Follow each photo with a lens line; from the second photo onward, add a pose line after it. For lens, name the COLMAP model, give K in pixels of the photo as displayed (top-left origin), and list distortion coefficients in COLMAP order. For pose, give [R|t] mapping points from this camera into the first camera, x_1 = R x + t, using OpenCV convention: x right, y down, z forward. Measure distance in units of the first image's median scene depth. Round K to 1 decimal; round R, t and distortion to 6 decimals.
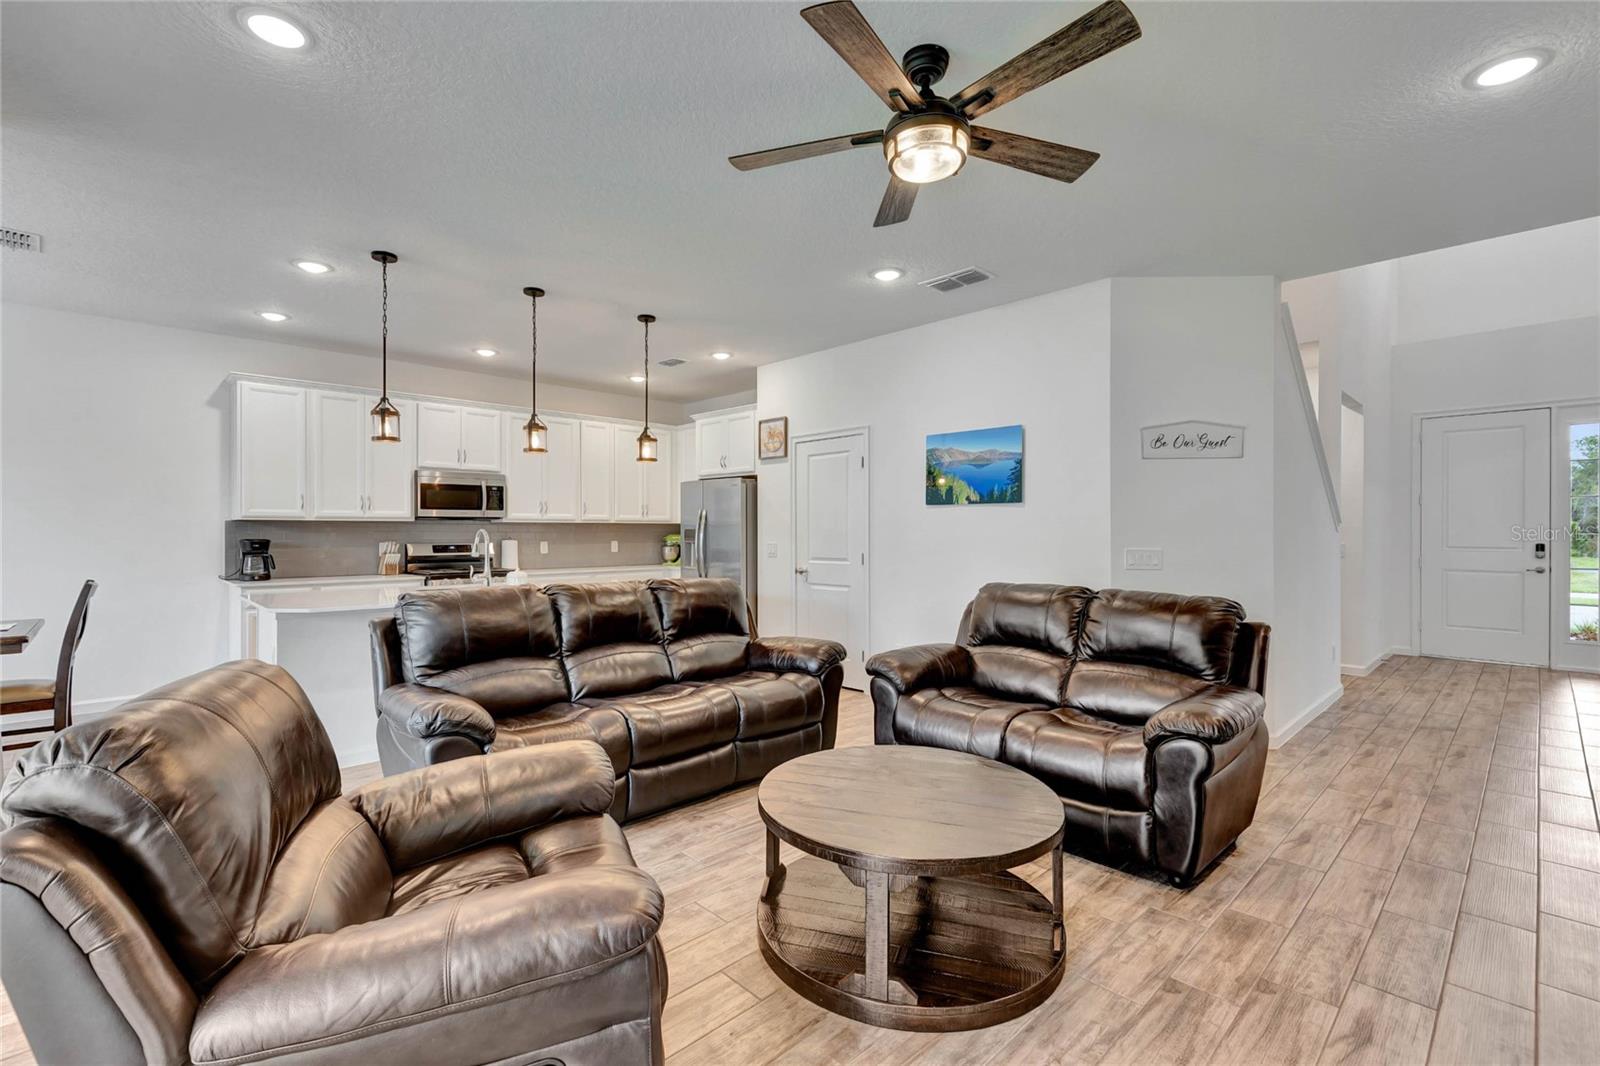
lens RADIAL K [[721.3, 0, 804.6], [0, 721.3, 524.0], [0, 0, 1]] dist [0.010676, -0.004046]
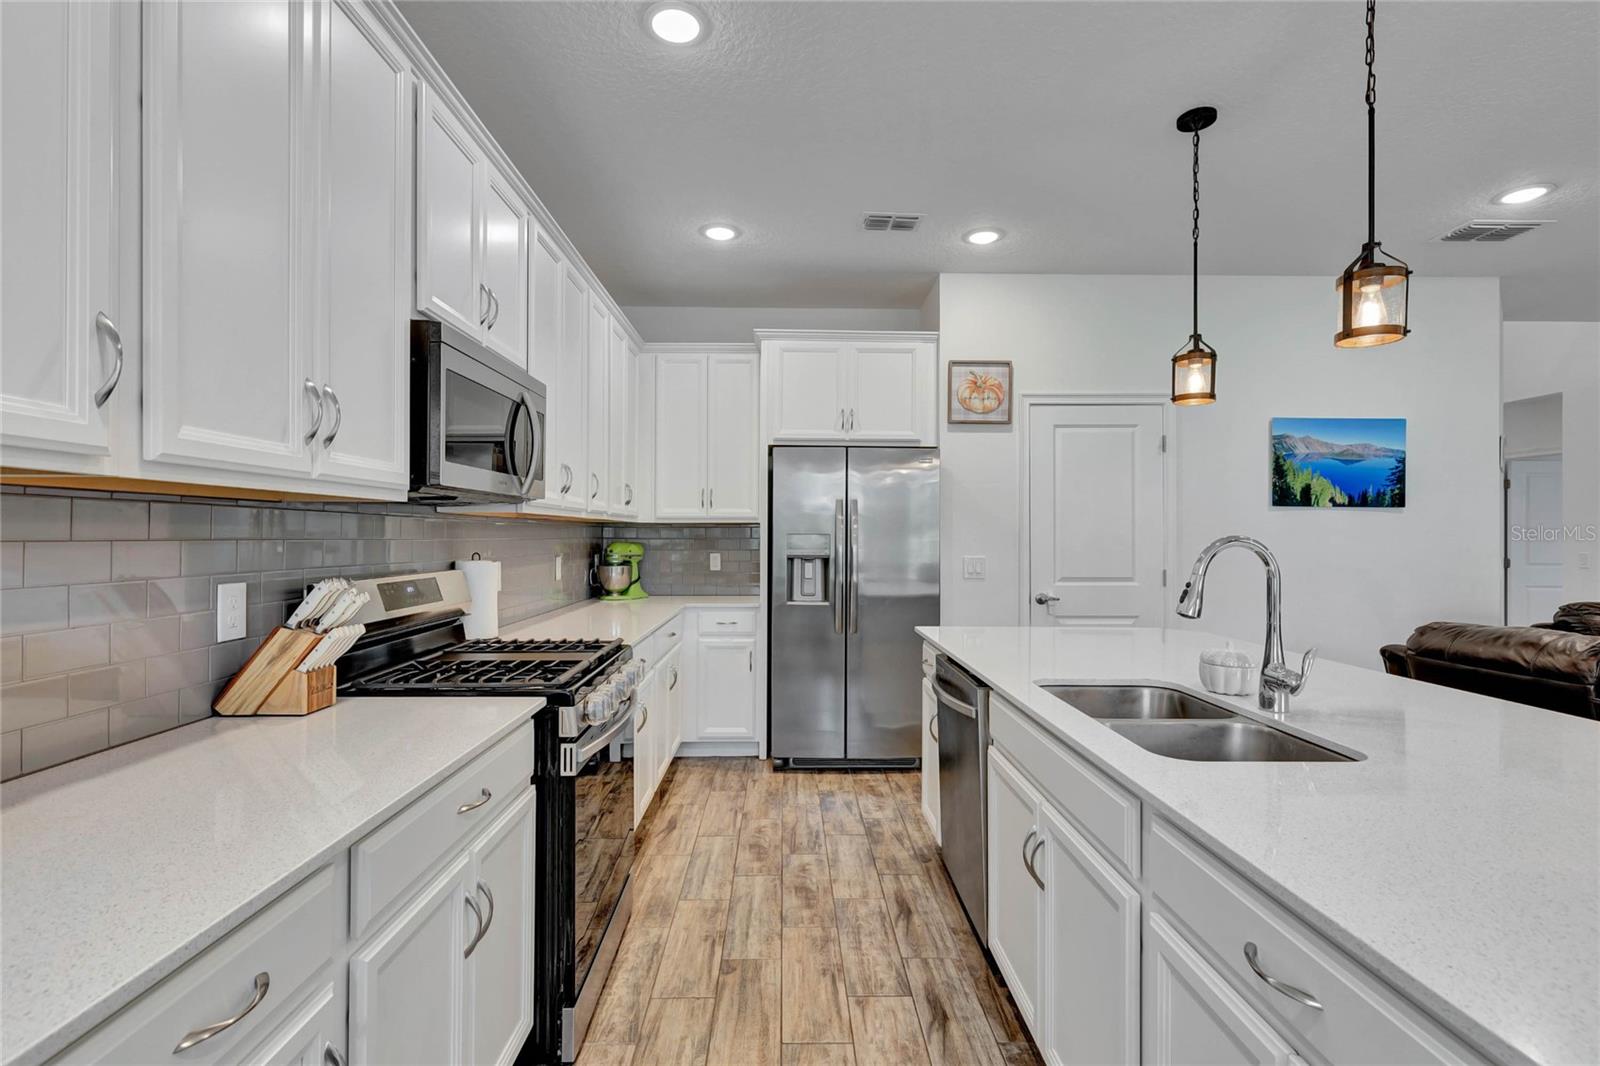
lens RADIAL K [[721.3, 0, 791.5], [0, 721.3, 535.0], [0, 0, 1]] dist [0.010676, -0.004046]
pose [[0.689524, 0.003762, 0.724253, -0.707945], [-0.011847, 0.999911, 0.006086, 0.005881], [-0.724166, -0.012777, 0.689508, 0.776550]]
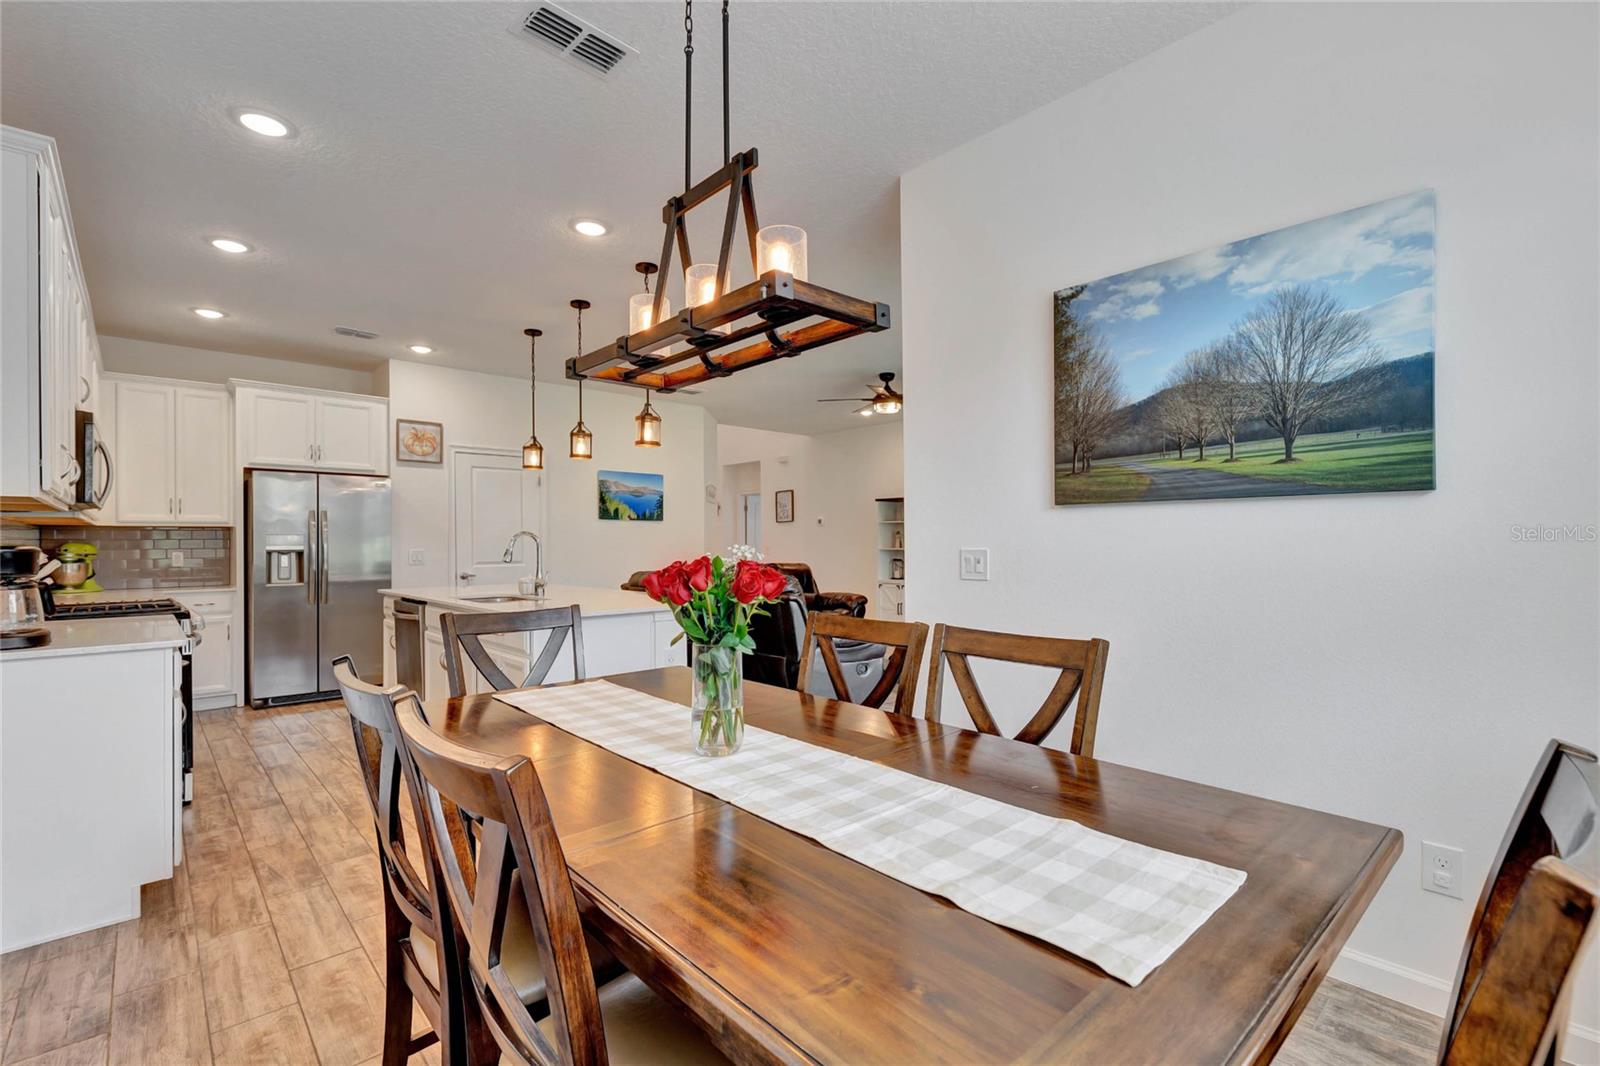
lens RADIAL K [[721.3, 0, 799.4], [0, 721.3, 540.7], [0, 0, 1]] dist [0.010676, -0.004046]
pose [[0.025084, 0.003230, 0.999680, -1.142089], [-0.005391, 0.999981, -0.003095, 0.016400], [-0.999671, -0.005312, 0.025101, 0.533417]]
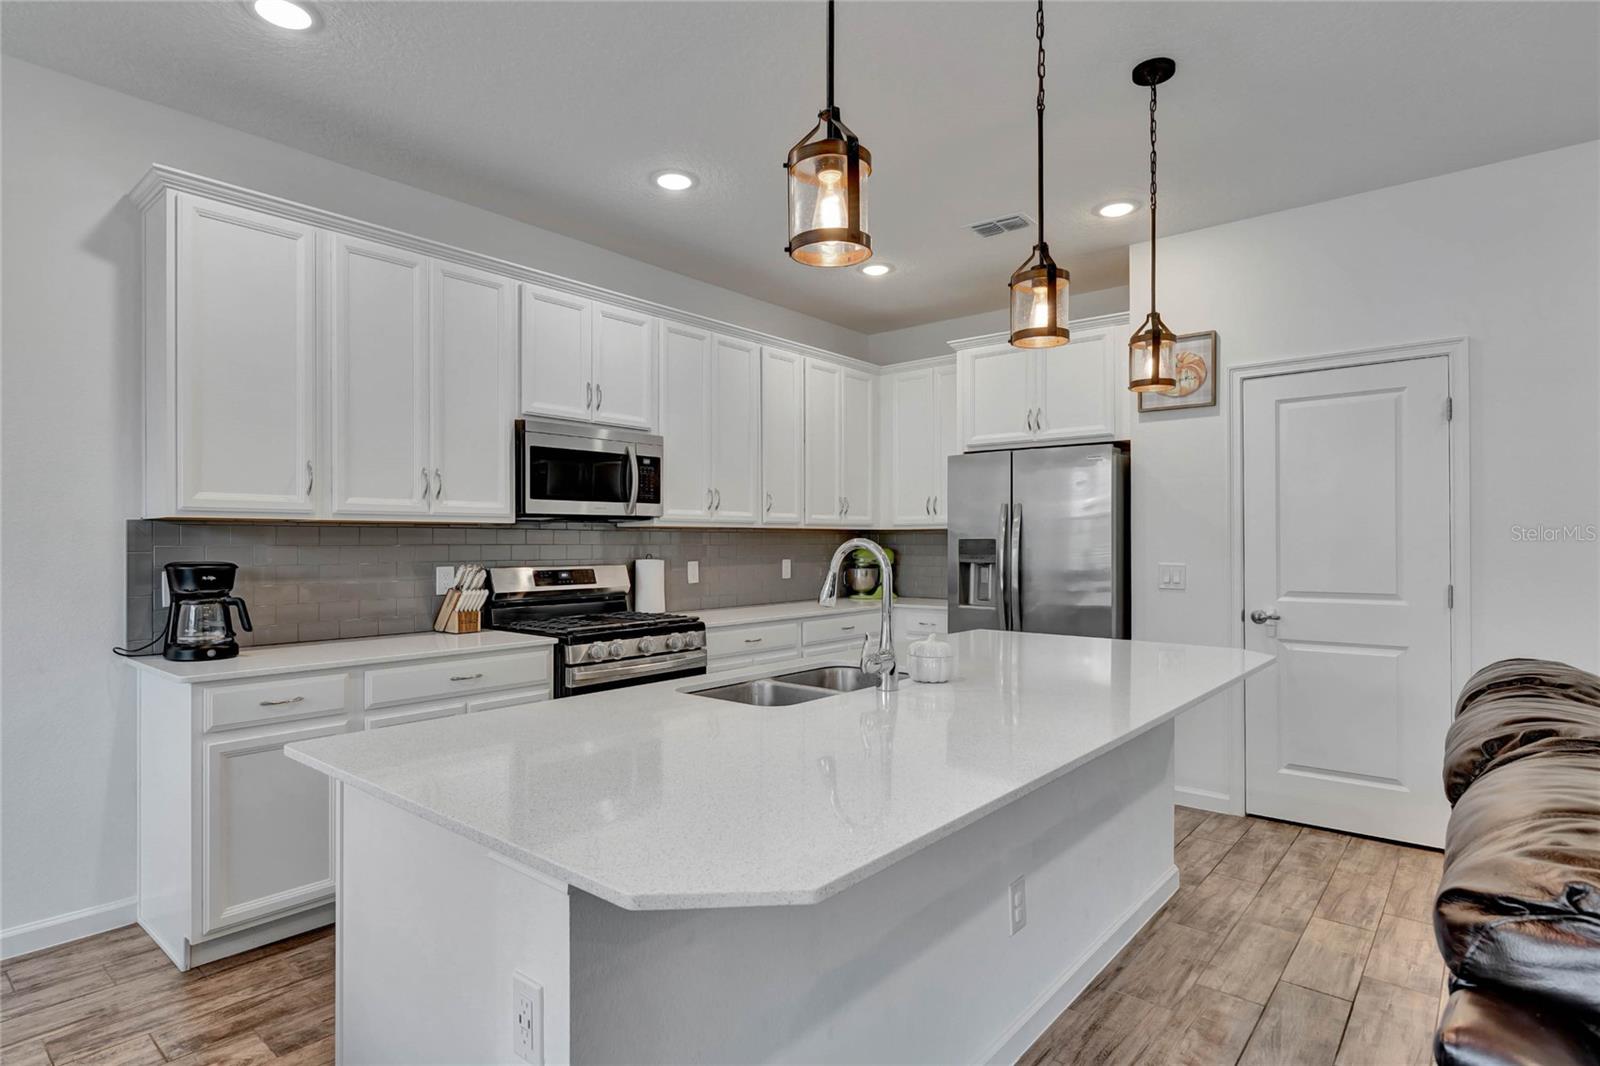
lens RADIAL K [[834.7, 0, 813.1], [0, 834.7, 537.2], [0, 0, 1]] dist [0.004173, -0.001492]
pose [[0.994711, -0.001003, 0.102711, -0.437608], [0.000472, 0.999986, 0.005193, 0.003018], [-0.102715, -0.005117, 0.994698, 0.454146]]
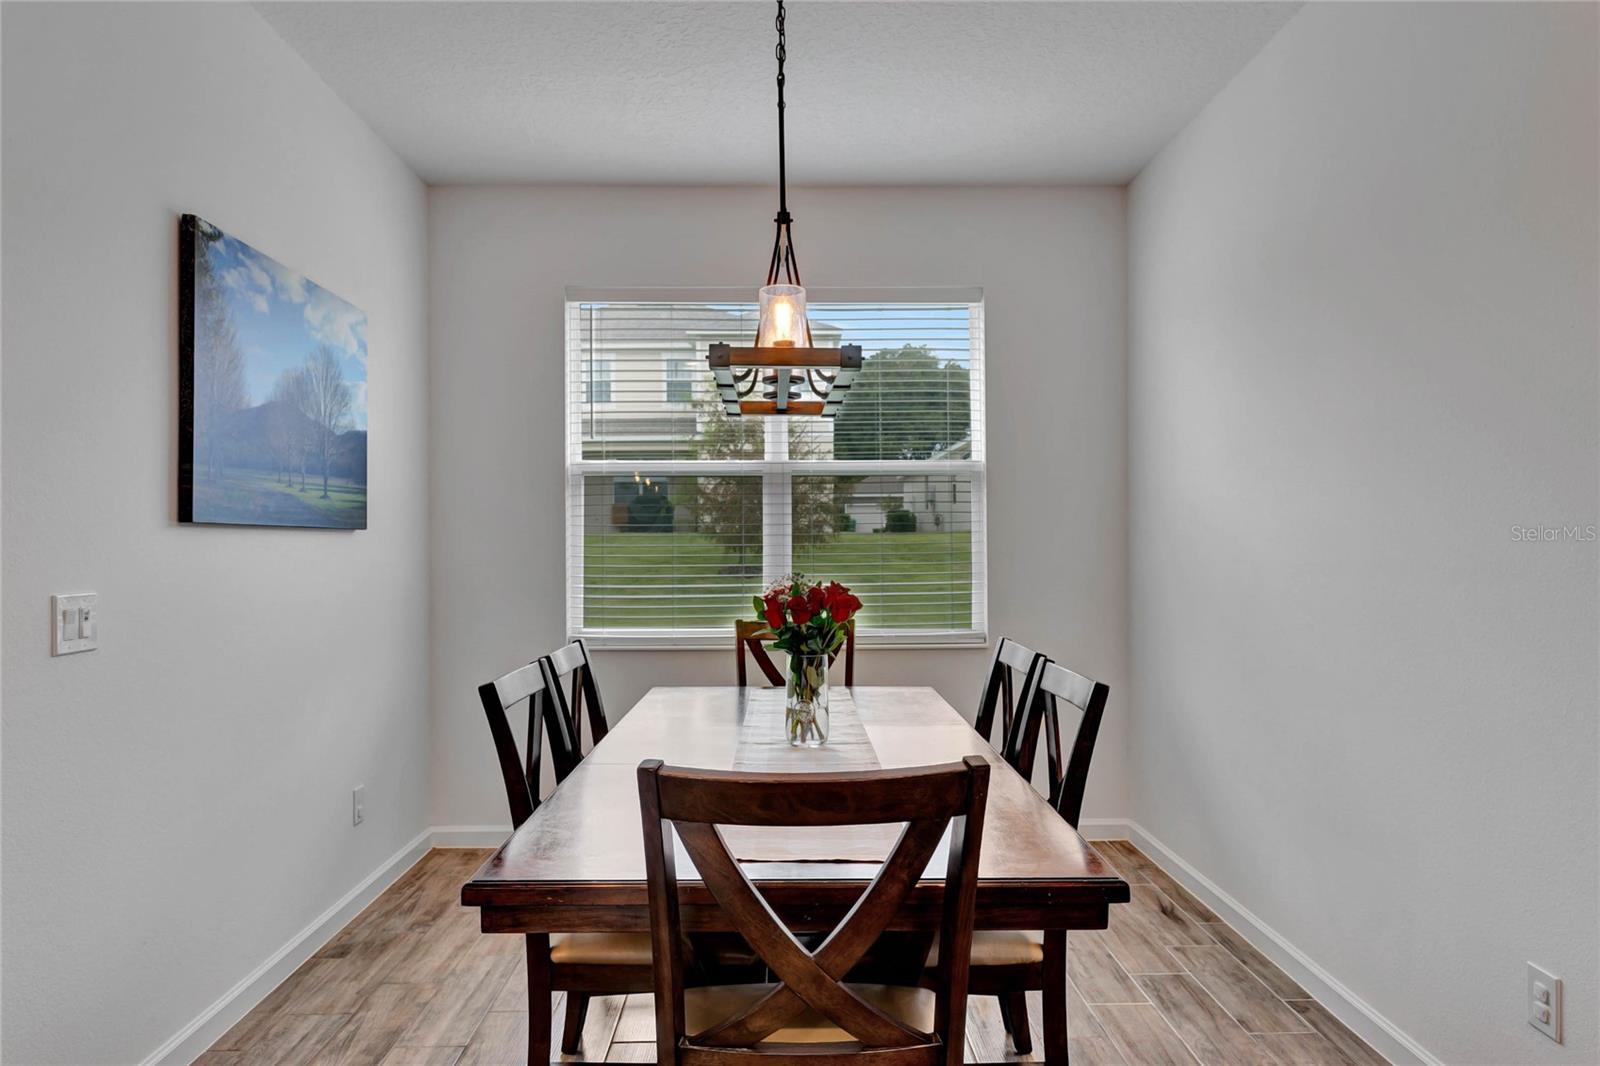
lens RADIAL K [[993.4, 0, 788.3], [0, 993.4, 532.7], [0, 0, 1]] dist [-0.000148, 0.000274]
pose [[-0.688800, -0.003074, -0.724945, -0.534492], [0.015228, 0.999709, -0.018708, 0.008039], [0.724792, -0.023925, -0.688552, 0.876133]]
